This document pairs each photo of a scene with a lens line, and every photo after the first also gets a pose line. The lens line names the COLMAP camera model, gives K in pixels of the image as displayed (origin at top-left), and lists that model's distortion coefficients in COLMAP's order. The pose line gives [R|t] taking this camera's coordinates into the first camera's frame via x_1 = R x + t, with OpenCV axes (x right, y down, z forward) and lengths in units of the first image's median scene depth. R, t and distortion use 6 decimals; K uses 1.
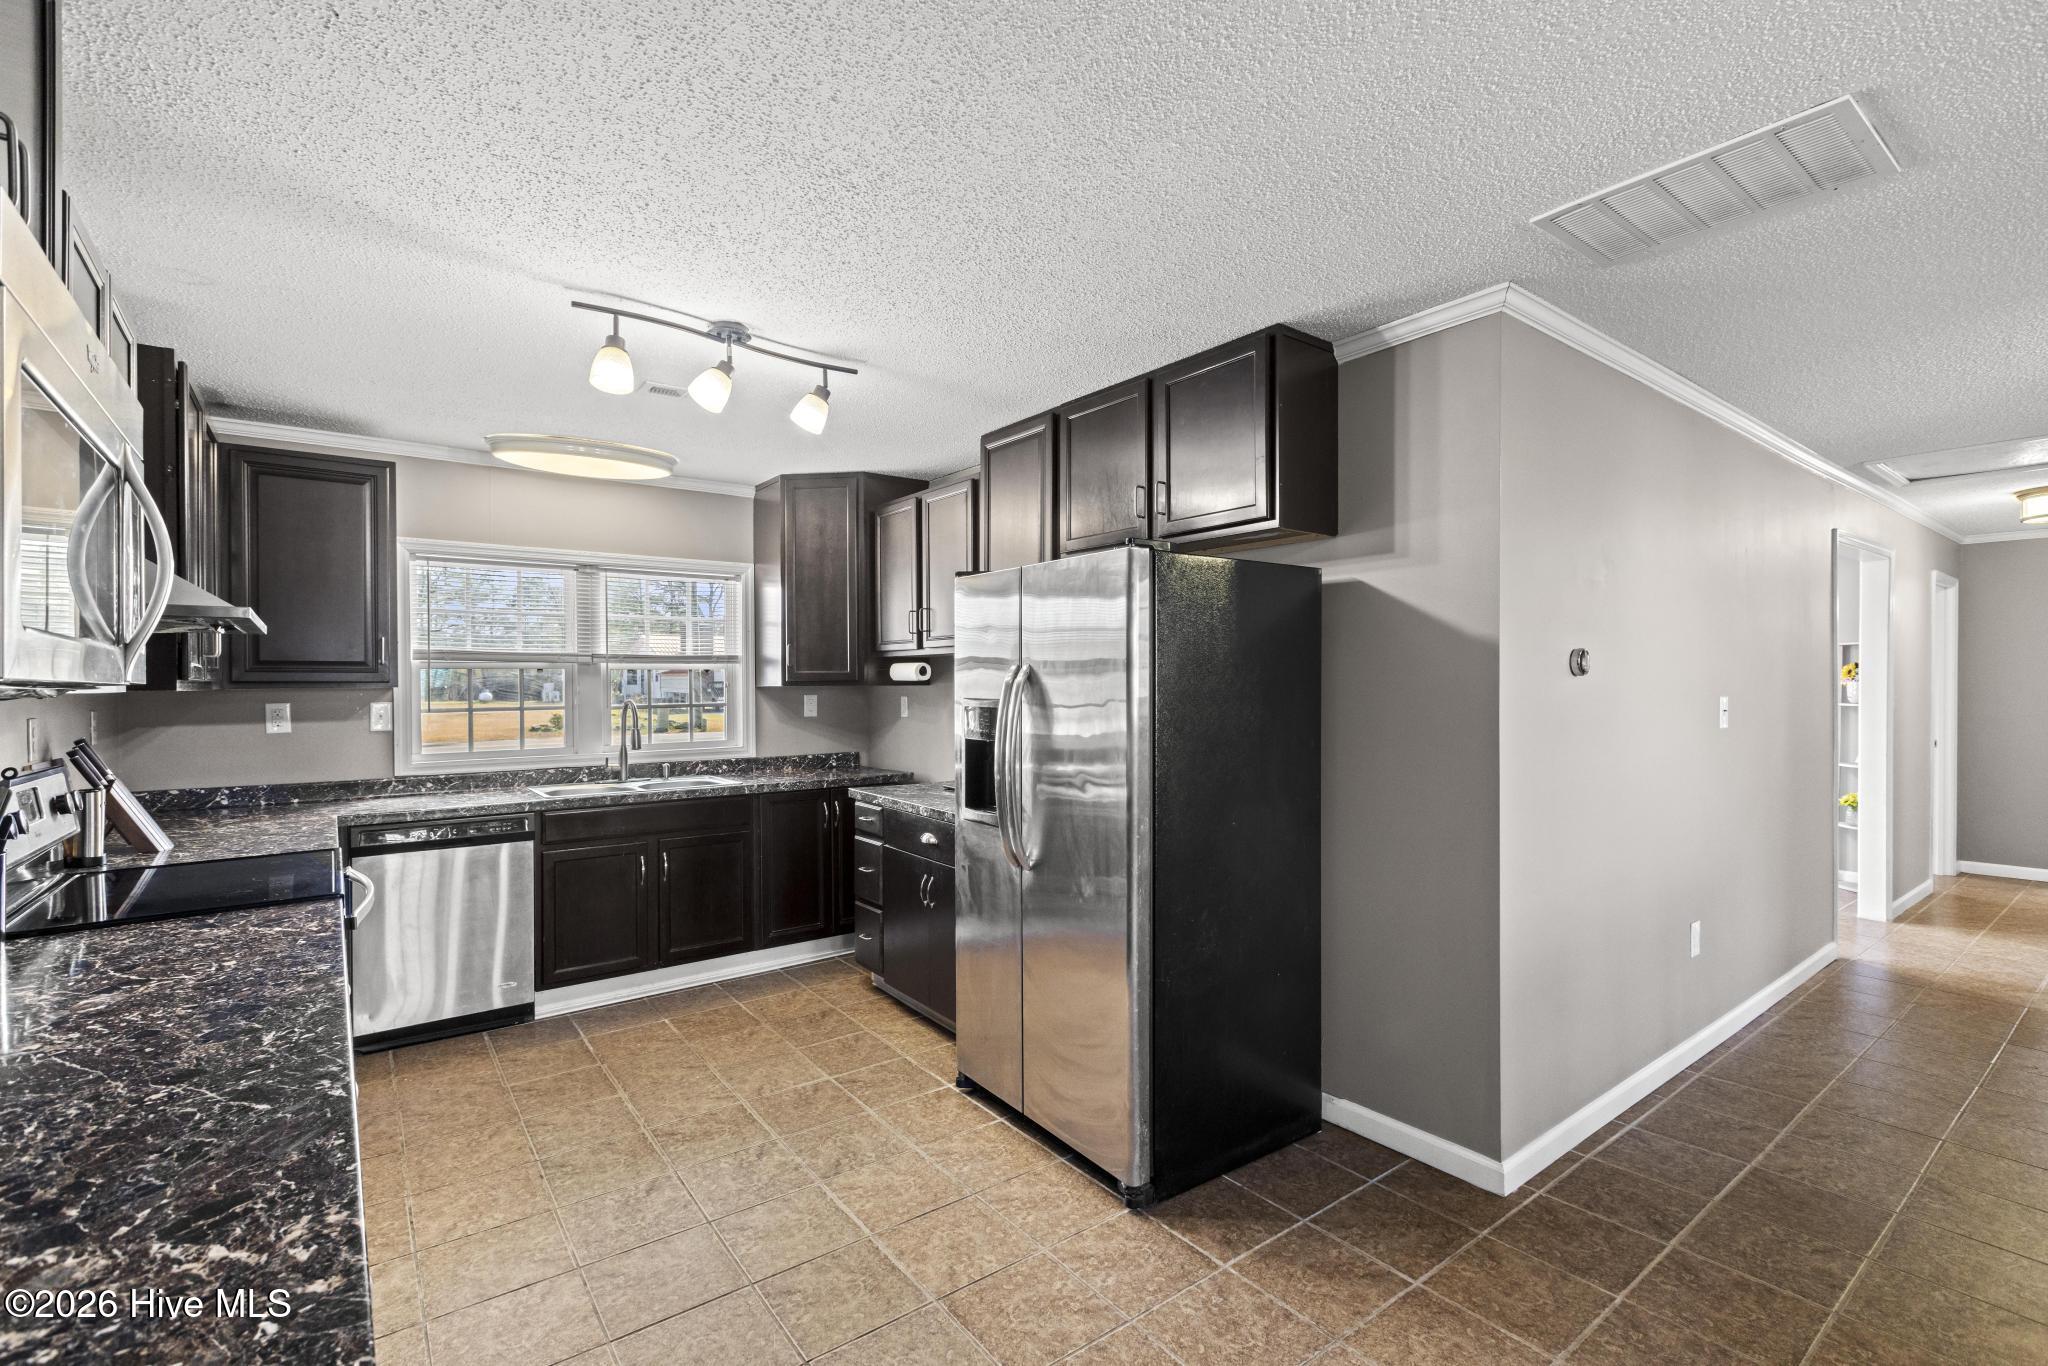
lens RADIAL K [[915.9, 0, 1025.8], [0, 915.9, 678.1], [0, 0, 1]] dist [0.002593, -0.000045]
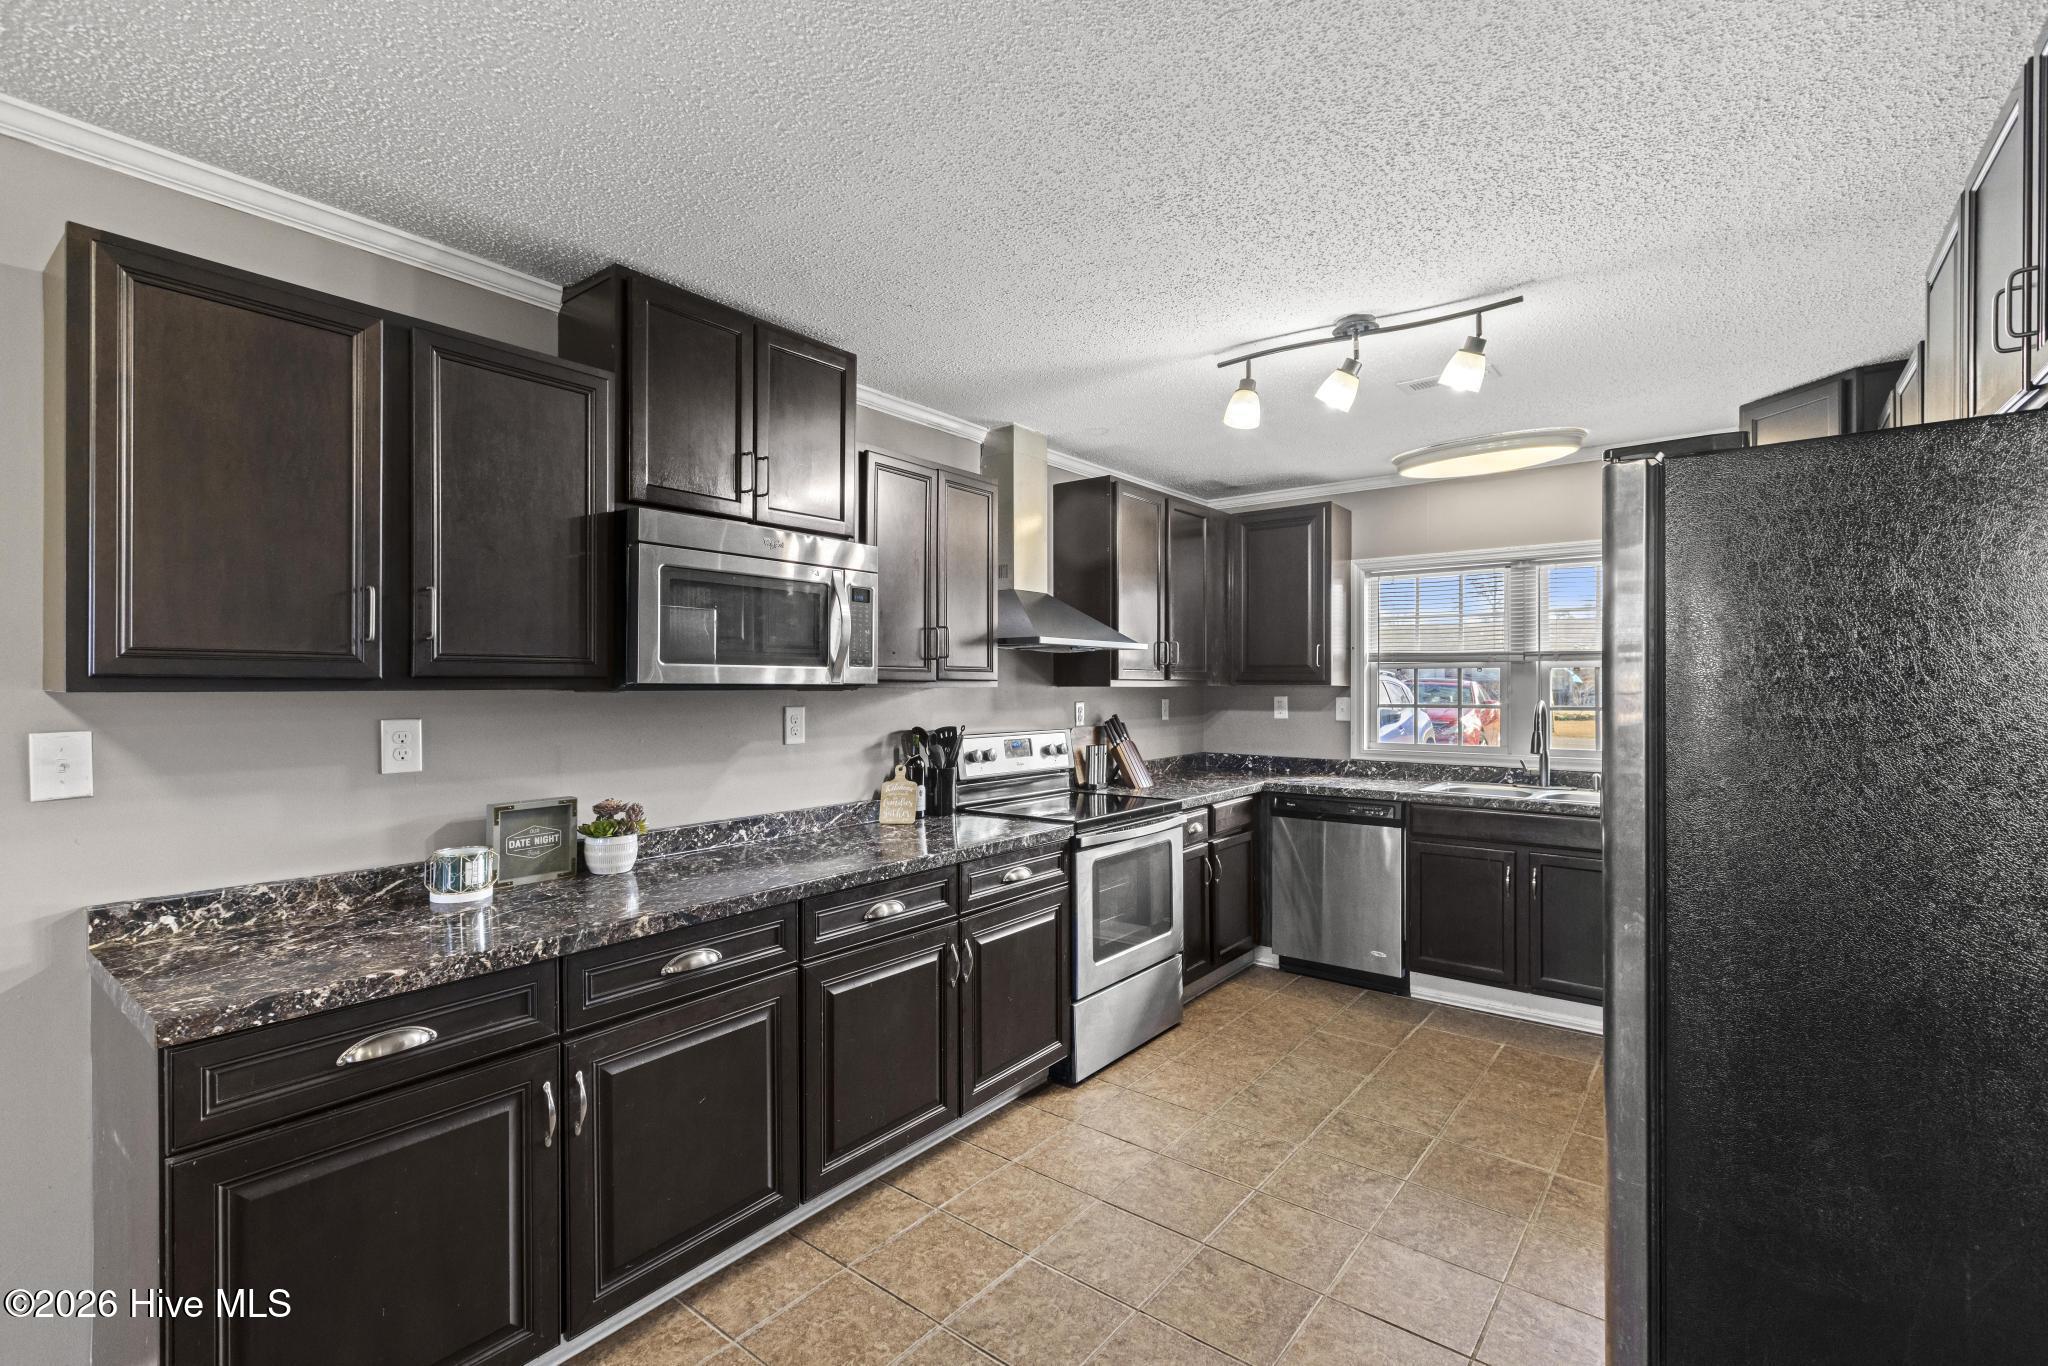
lens RADIAL K [[915.9, 0, 1025.8], [0, 915.9, 678.1], [0, 0, 1]] dist [0.002593, -0.000045]
pose [[0.250525, 0.000447, -0.968110, 0.366728], [0.004209, 0.999990, 0.001551, -0.002856], [0.968101, -0.004464, 0.250520, 0.282374]]
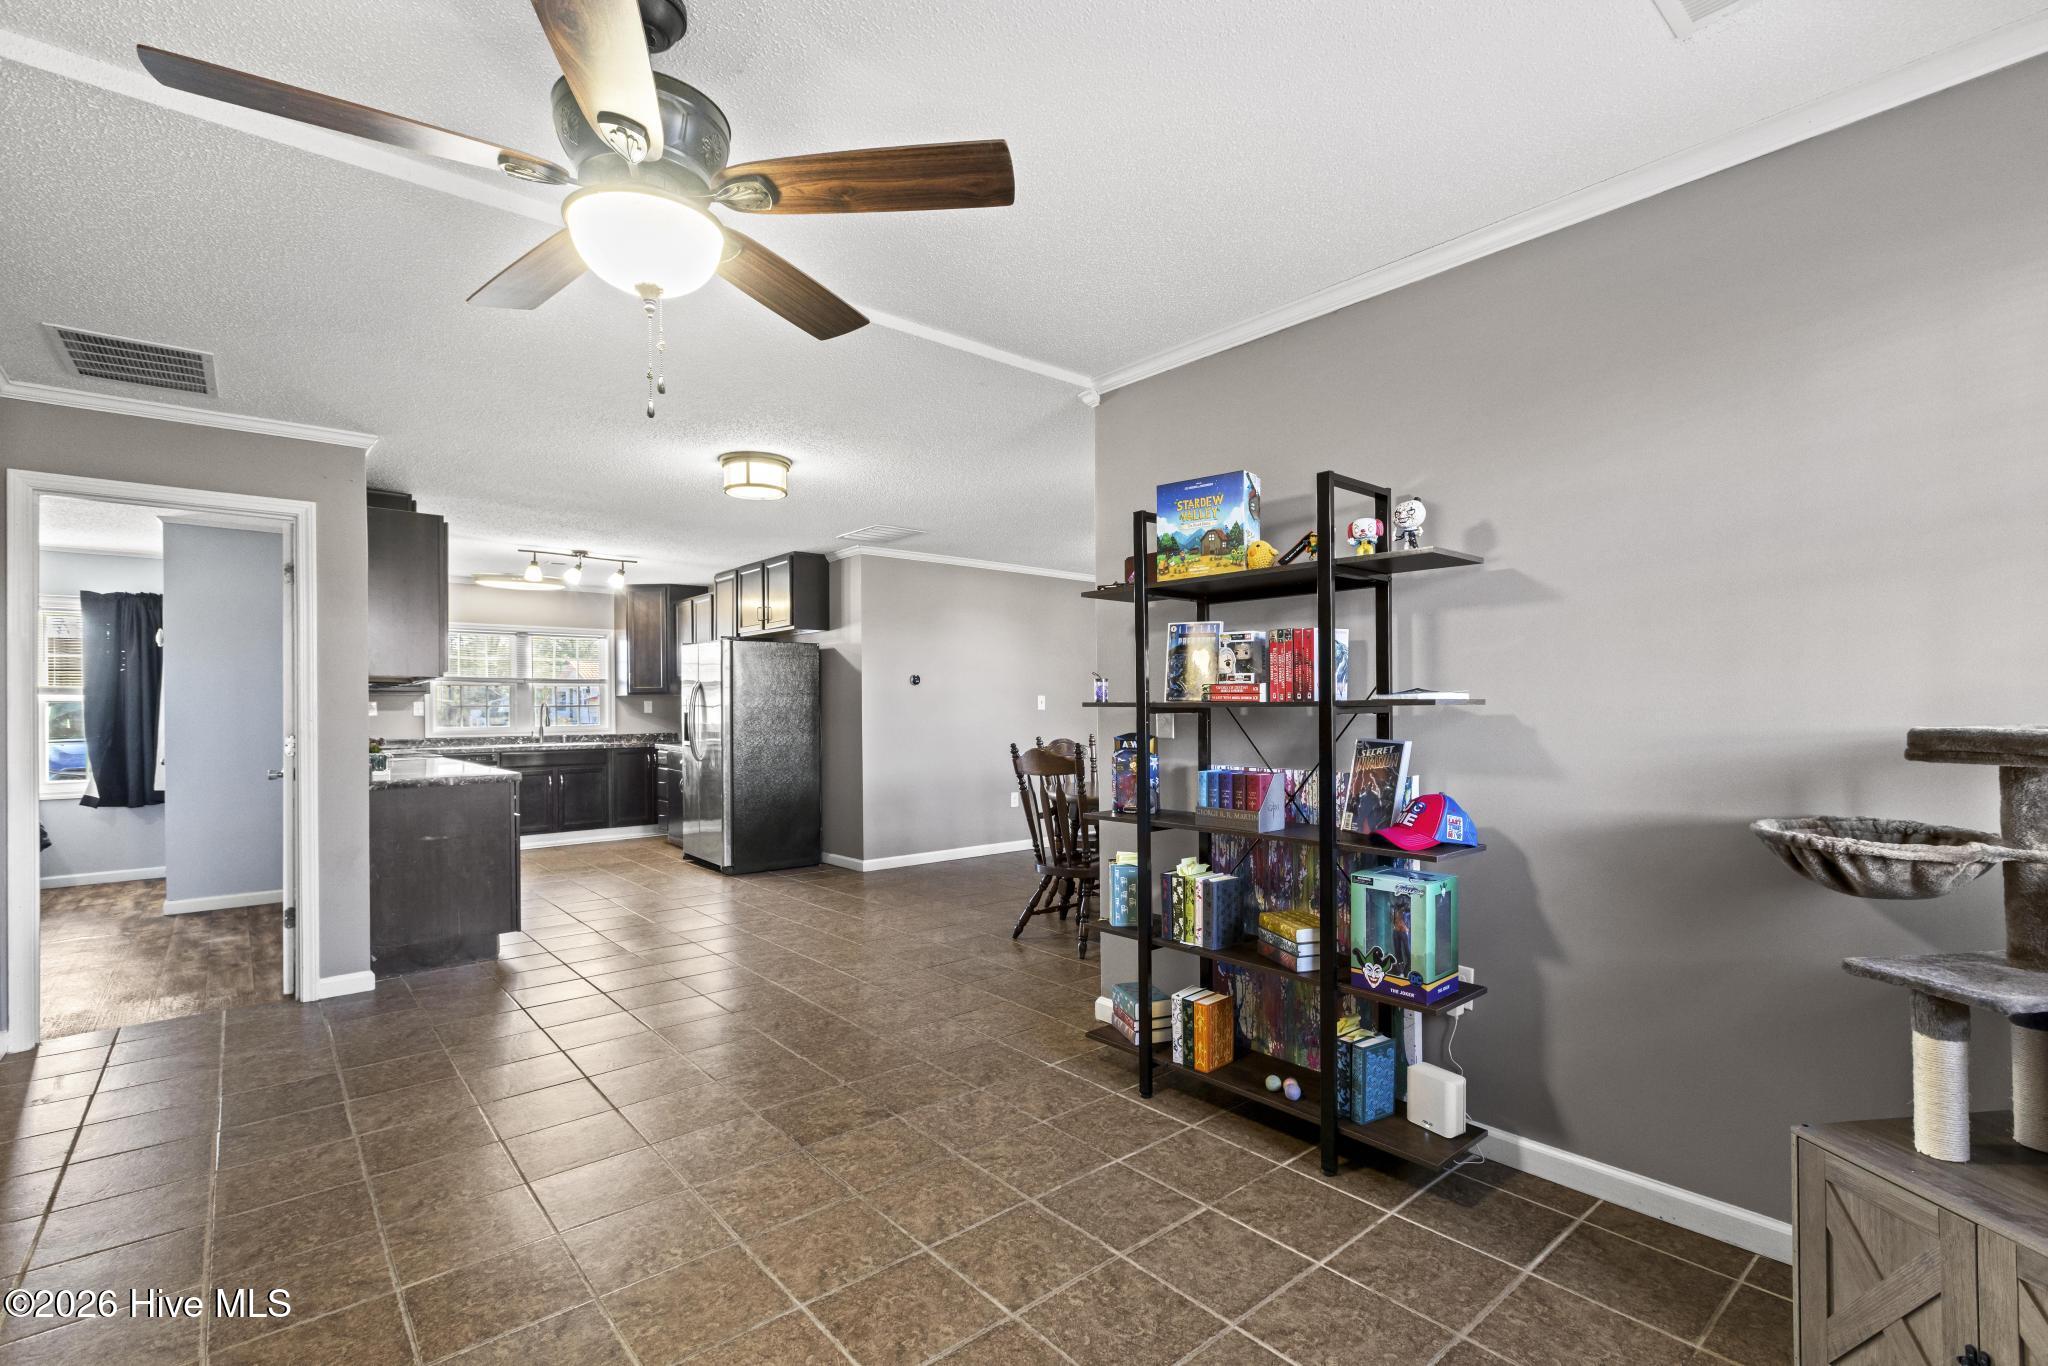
lens RADIAL K [[946.4, 0, 1054.5], [0, 946.4, 704.8], [0, 0, 1]] dist [-0.004294, -0.000303]
pose [[0.997275, -0.003577, 0.073685, 0.557417], [0.003675, 0.999993, -0.001199, 0.040394], [-0.073680, 0.001467, 0.997281, -1.205083]]
